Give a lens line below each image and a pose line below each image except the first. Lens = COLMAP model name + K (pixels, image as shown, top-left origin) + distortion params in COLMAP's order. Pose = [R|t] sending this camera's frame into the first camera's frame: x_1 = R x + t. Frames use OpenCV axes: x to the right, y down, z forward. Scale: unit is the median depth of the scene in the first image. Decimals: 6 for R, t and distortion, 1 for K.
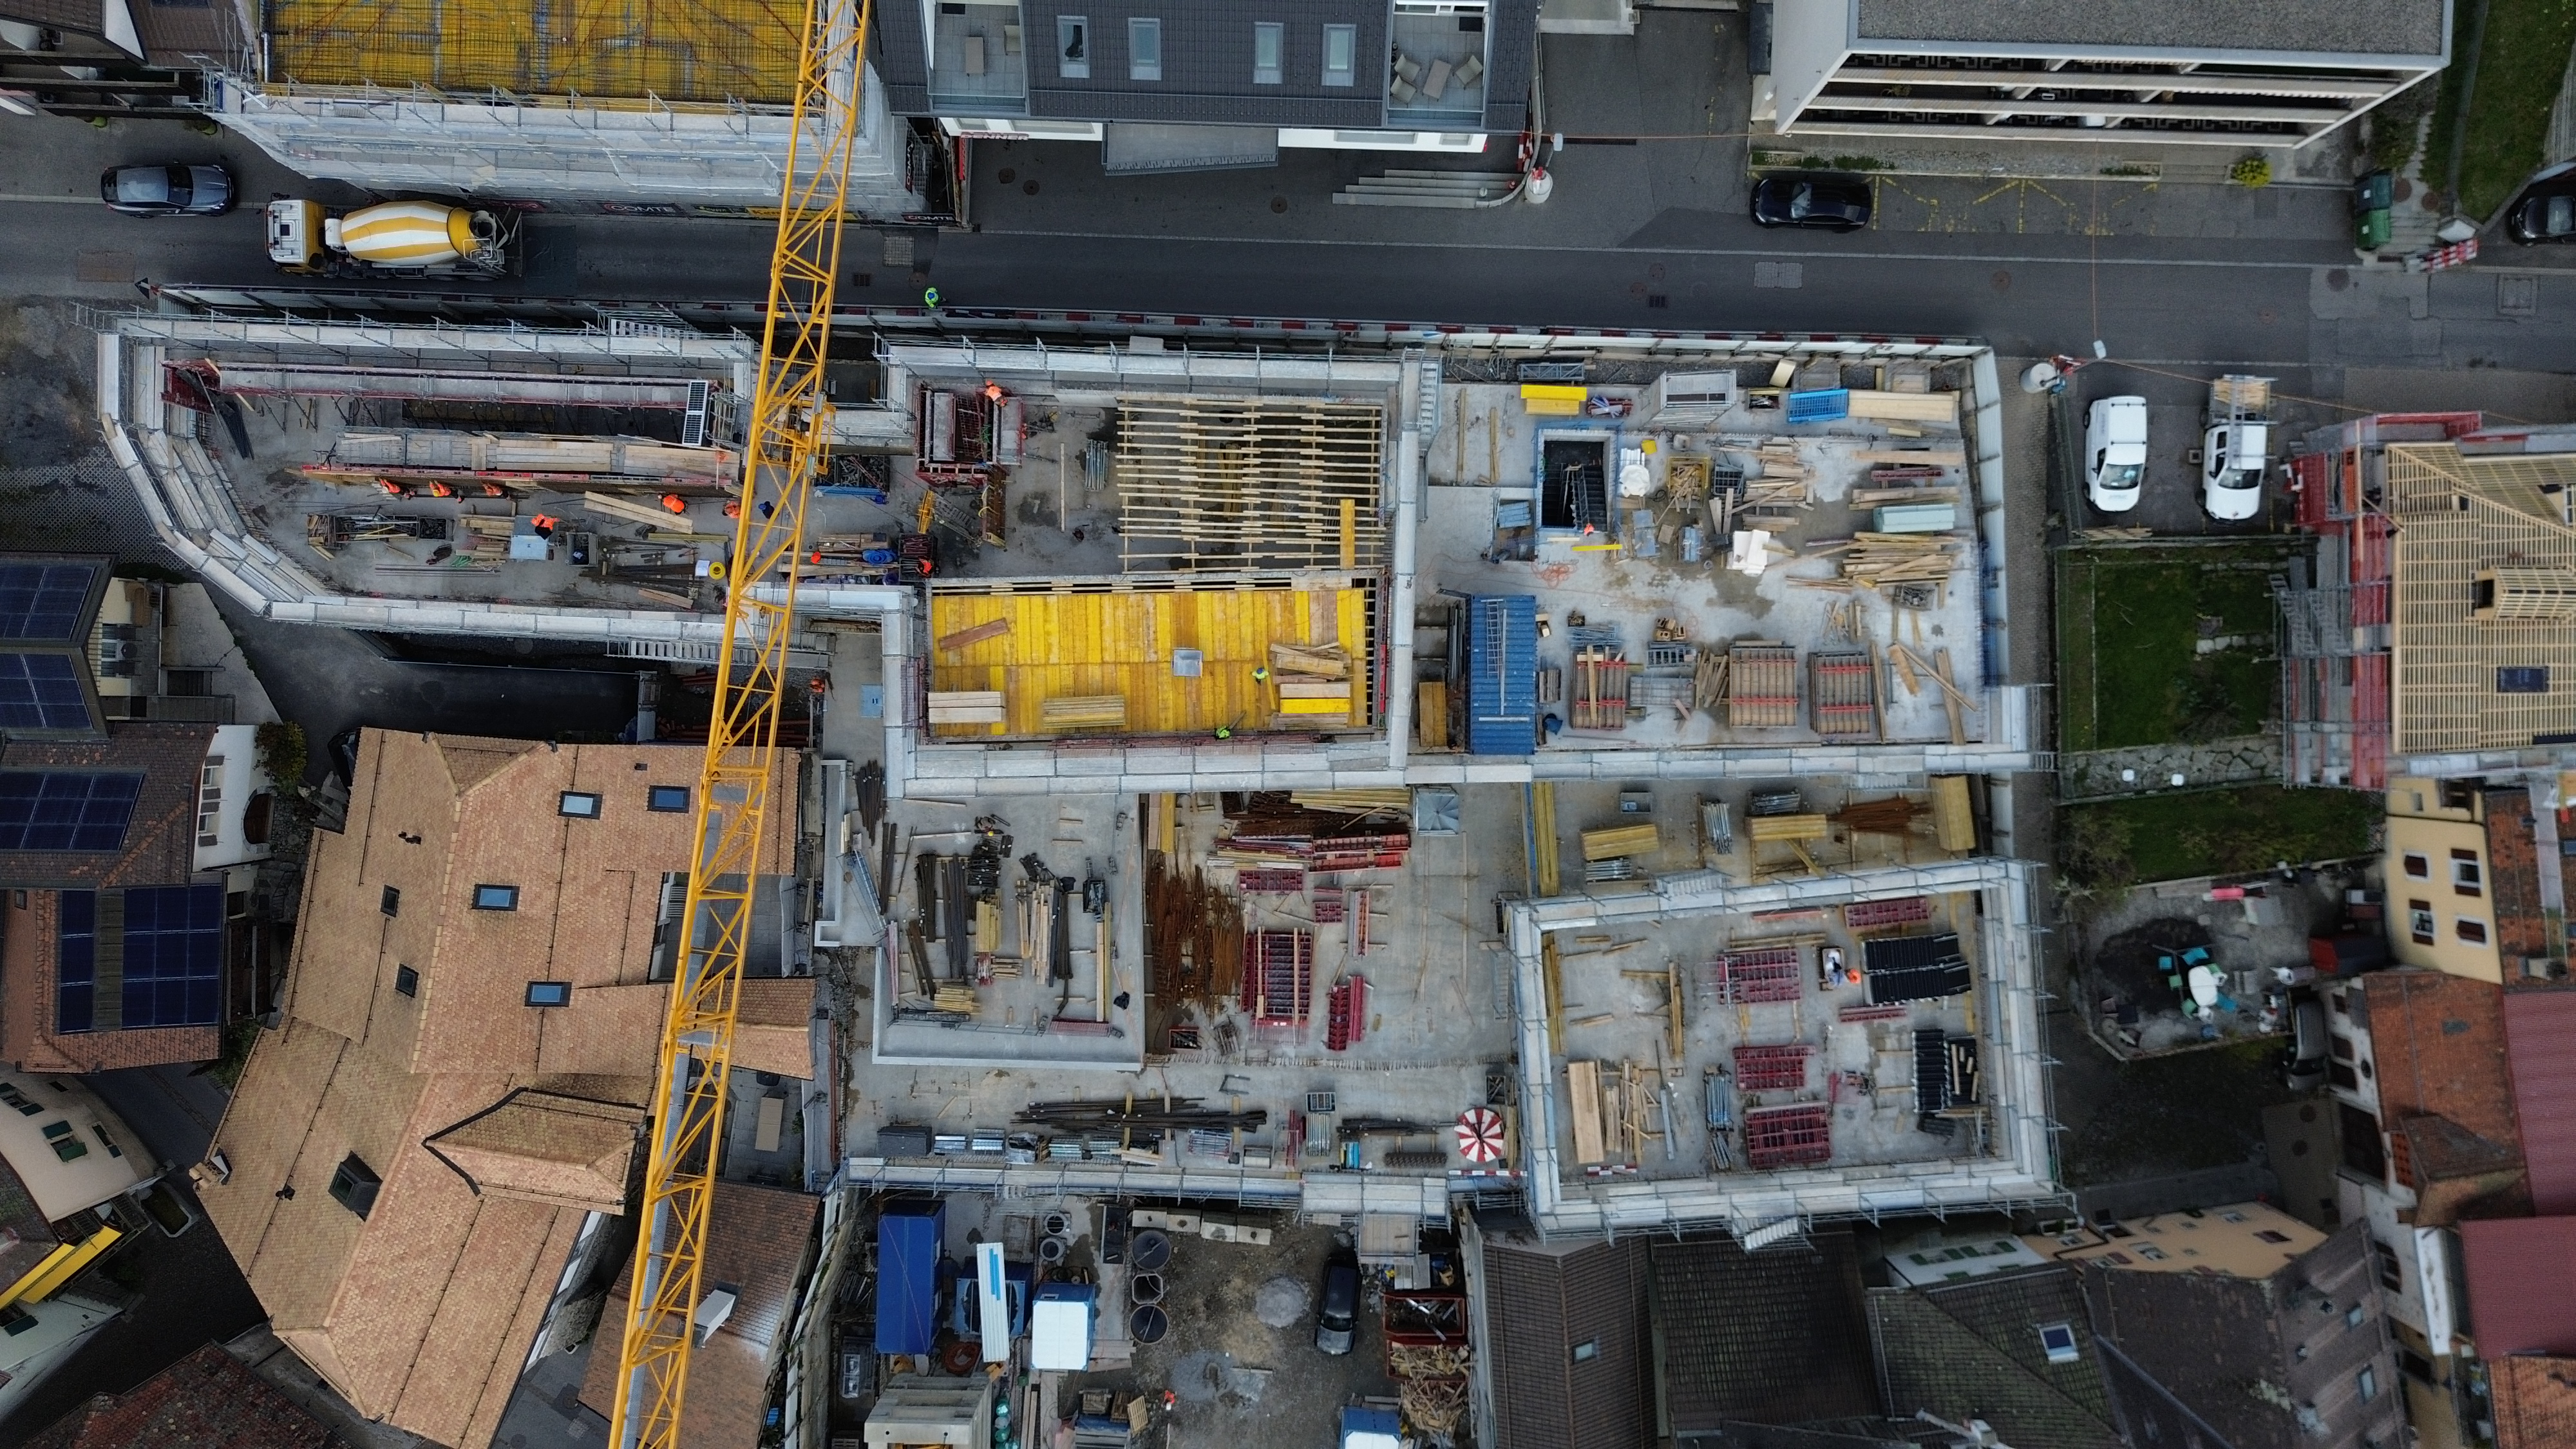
lens RADIAL K [[1854.1, 0, 1288.3], [0, 1854.1, 731.2], [0, 0, 1]] dist [0.026090, -0.012327]
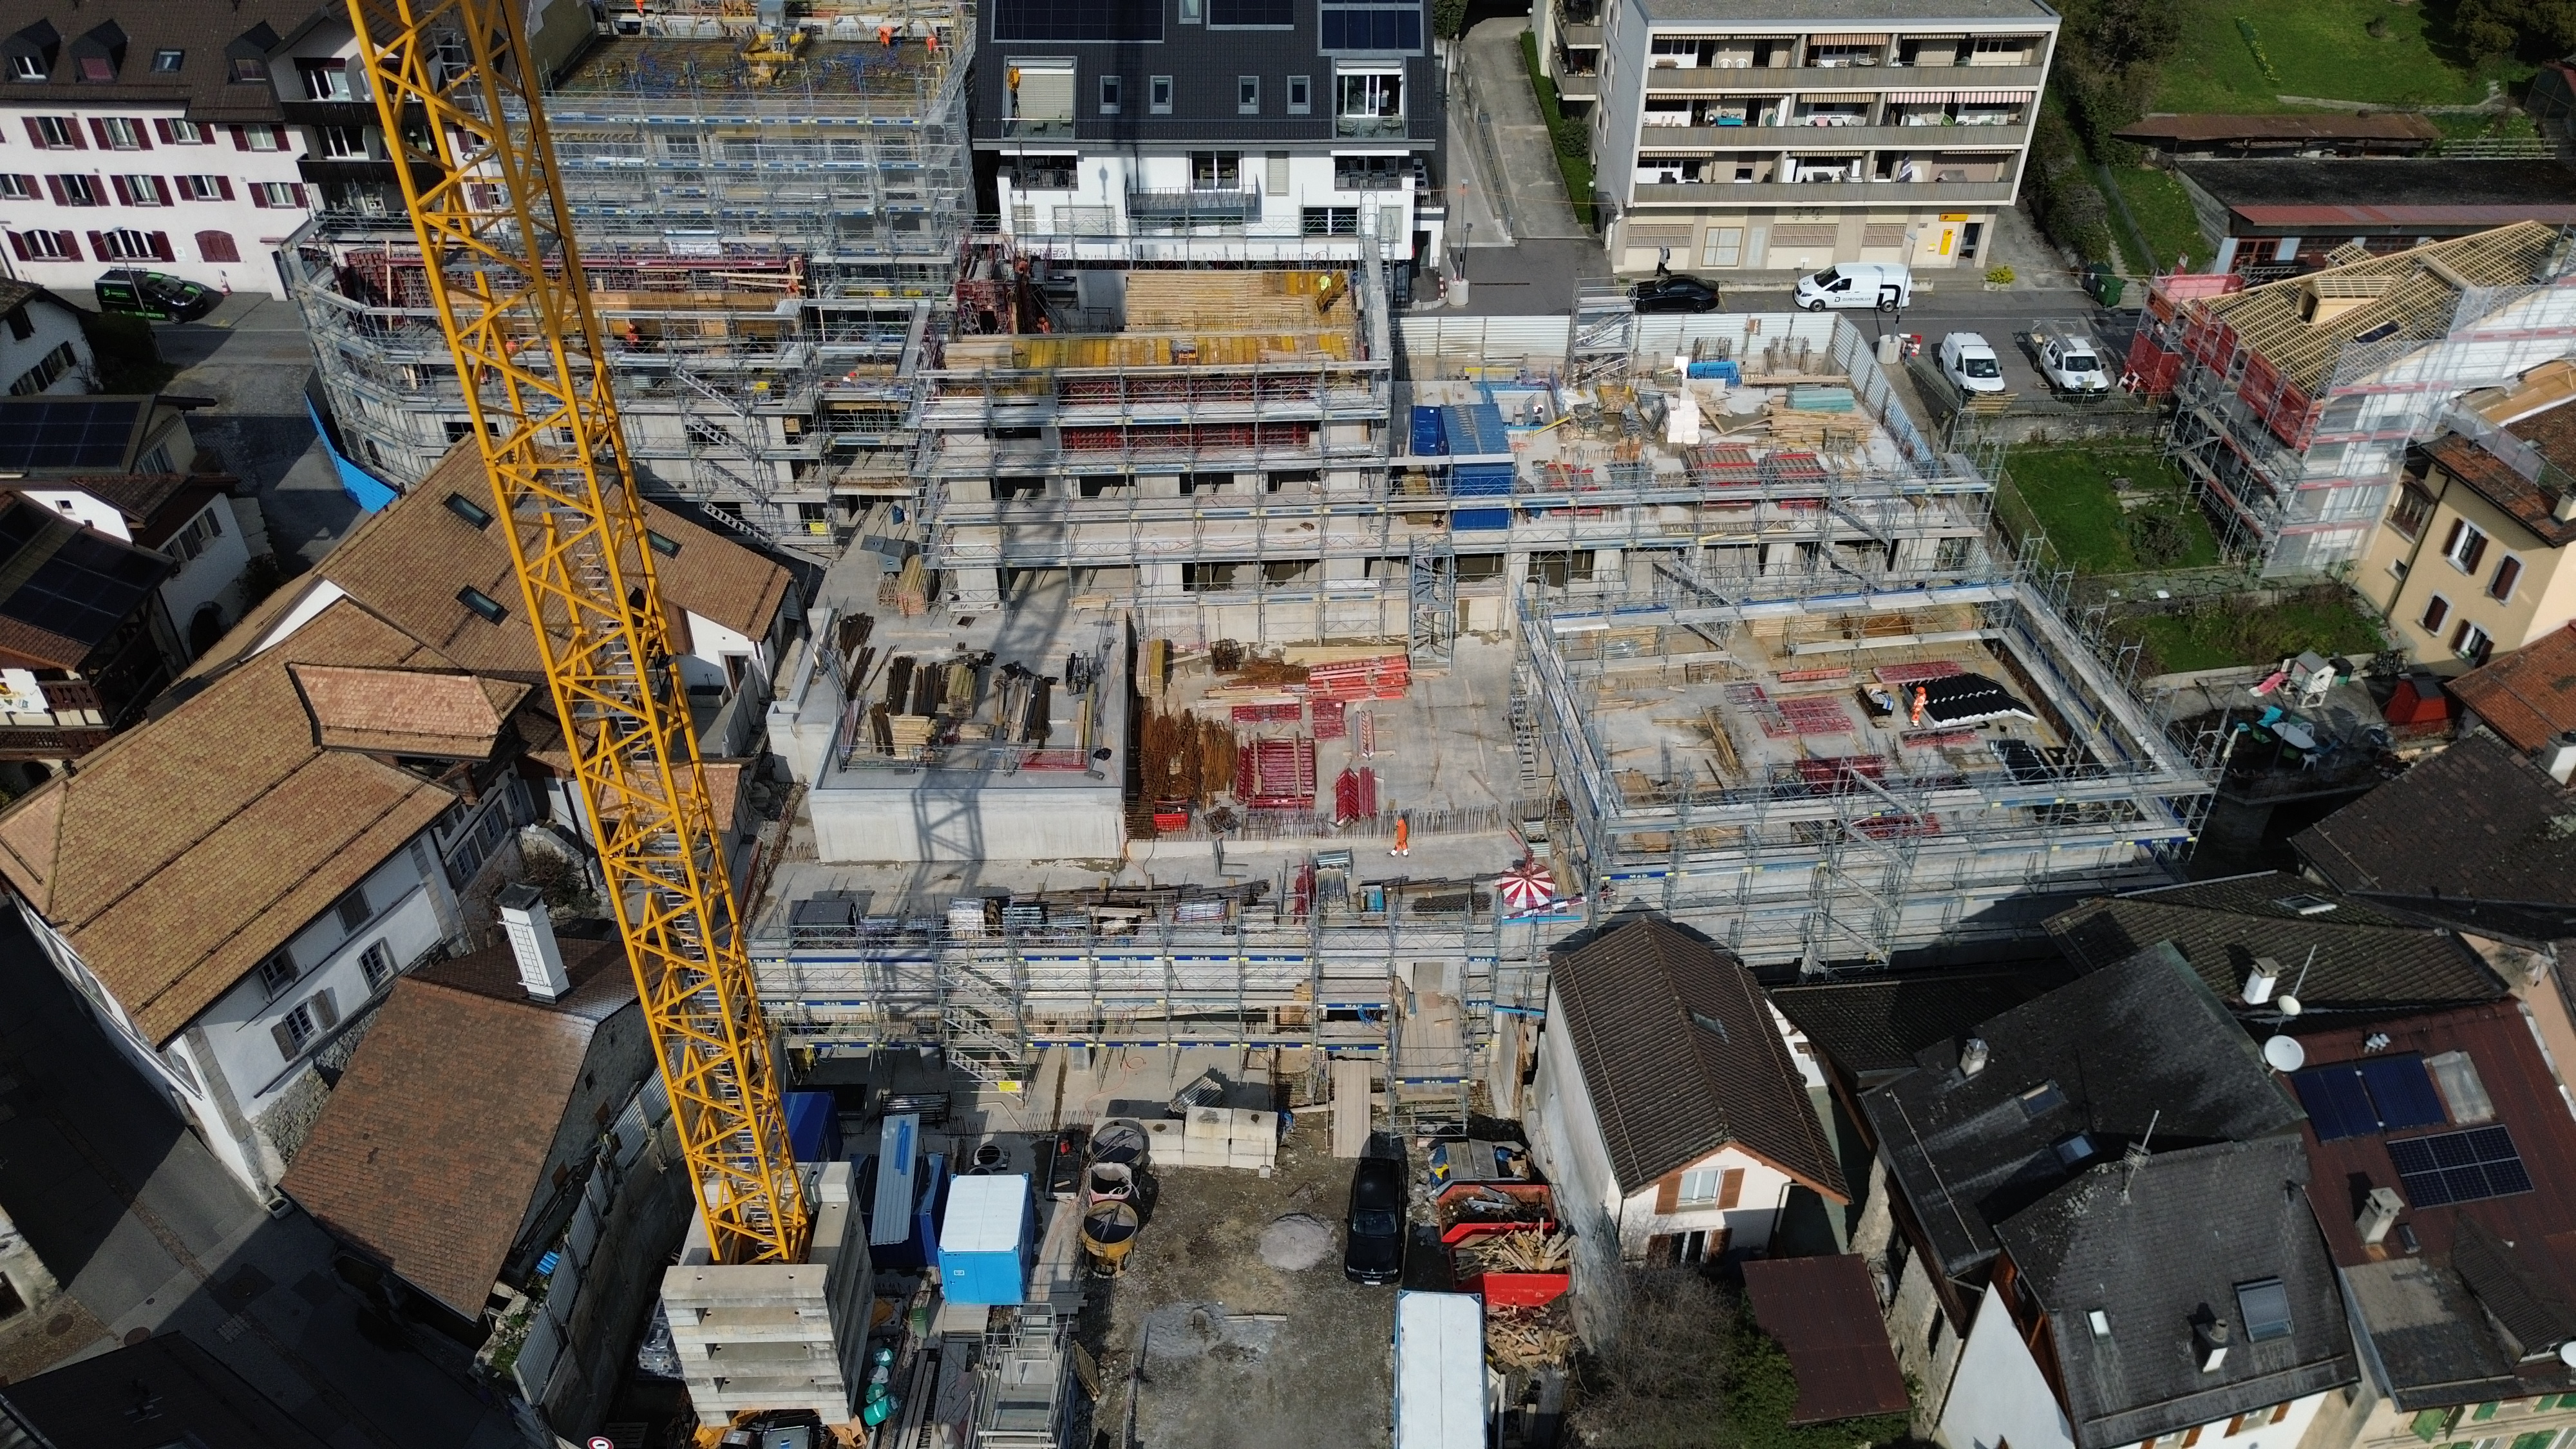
lens RADIAL K [[1854.1, 0, 1289.4], [0, 1854.1, 719.3], [0, 0, 1]] dist [0.026090, -0.012327]
pose [[0.999235, -0.017335, 0.035046, -0.030760], [0.038679, 0.569317, -0.821208, 0.864571], [-0.005716, 0.821936, 0.569552, 0.478405]]
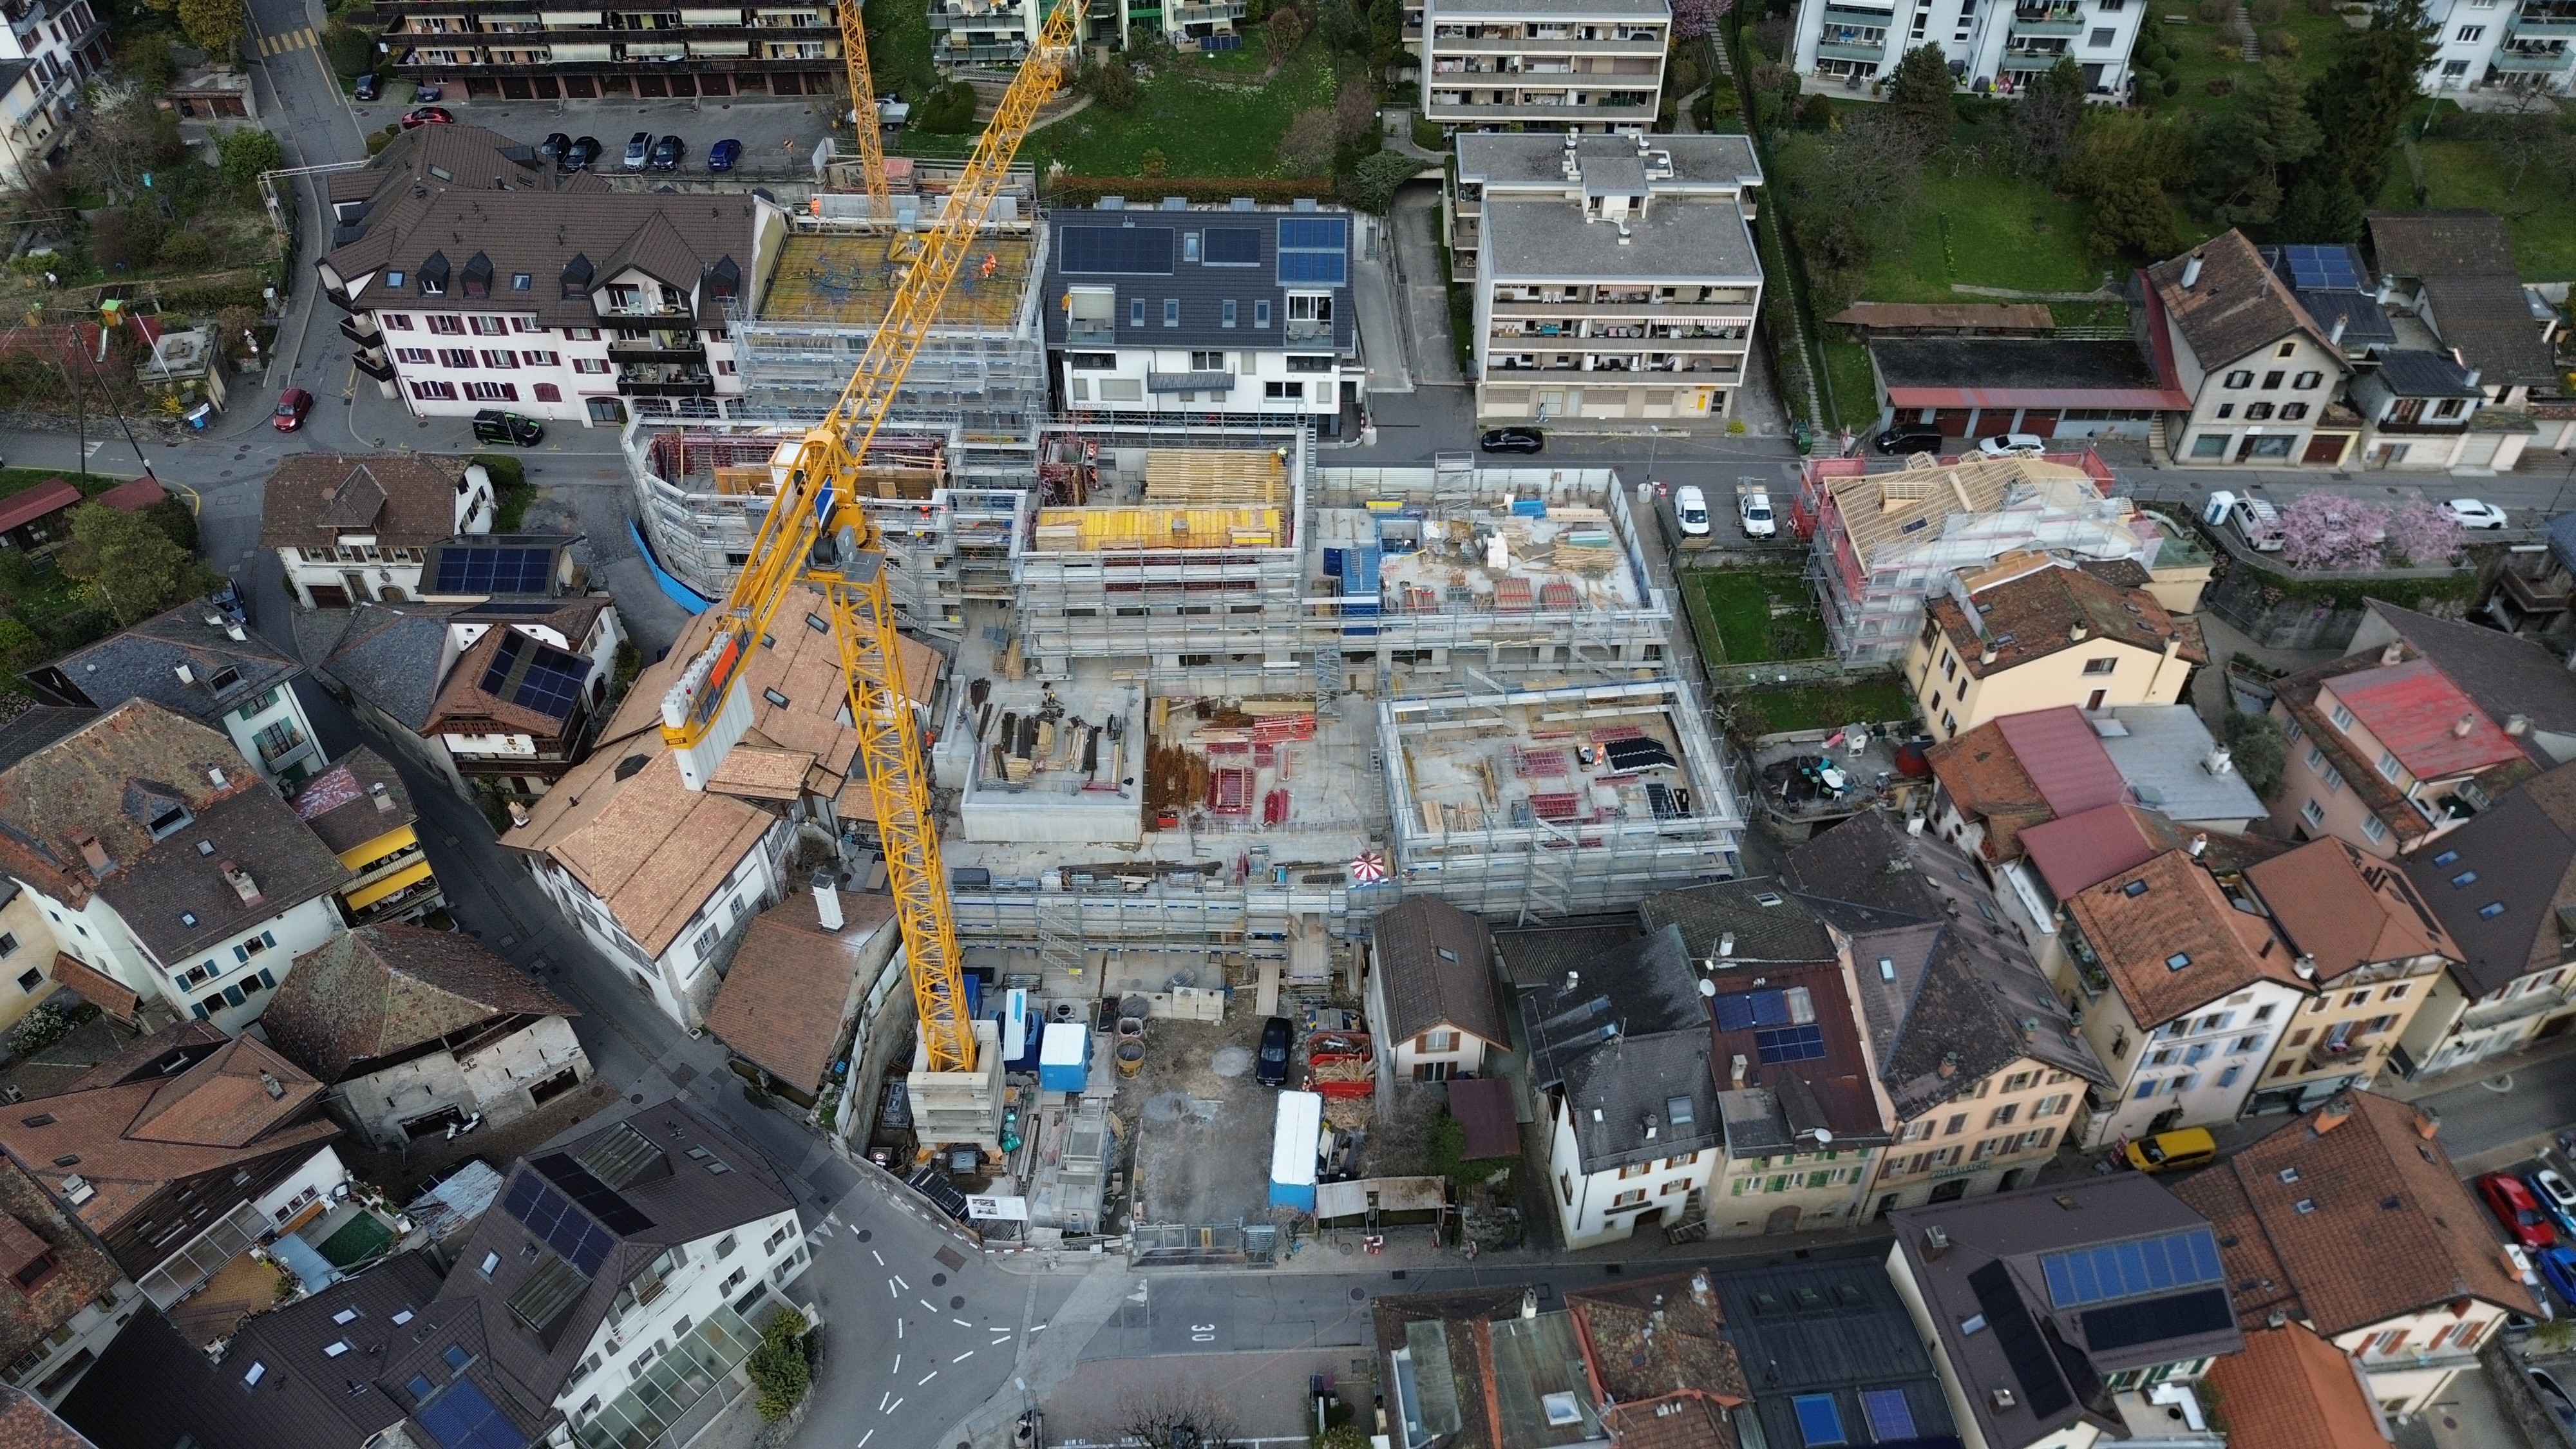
lens RADIAL K [[1854.1, 0, 1288.4], [0, 1854.1, 733.1], [0, 0, 1]] dist [0.026090, -0.012327]
pose [[0.999931, -0.004117, 0.010994, 0.025628], [0.010918, 0.670282, -0.742026, 1.248557], [-0.004314, 0.742095, 0.670281, -0.054025]]
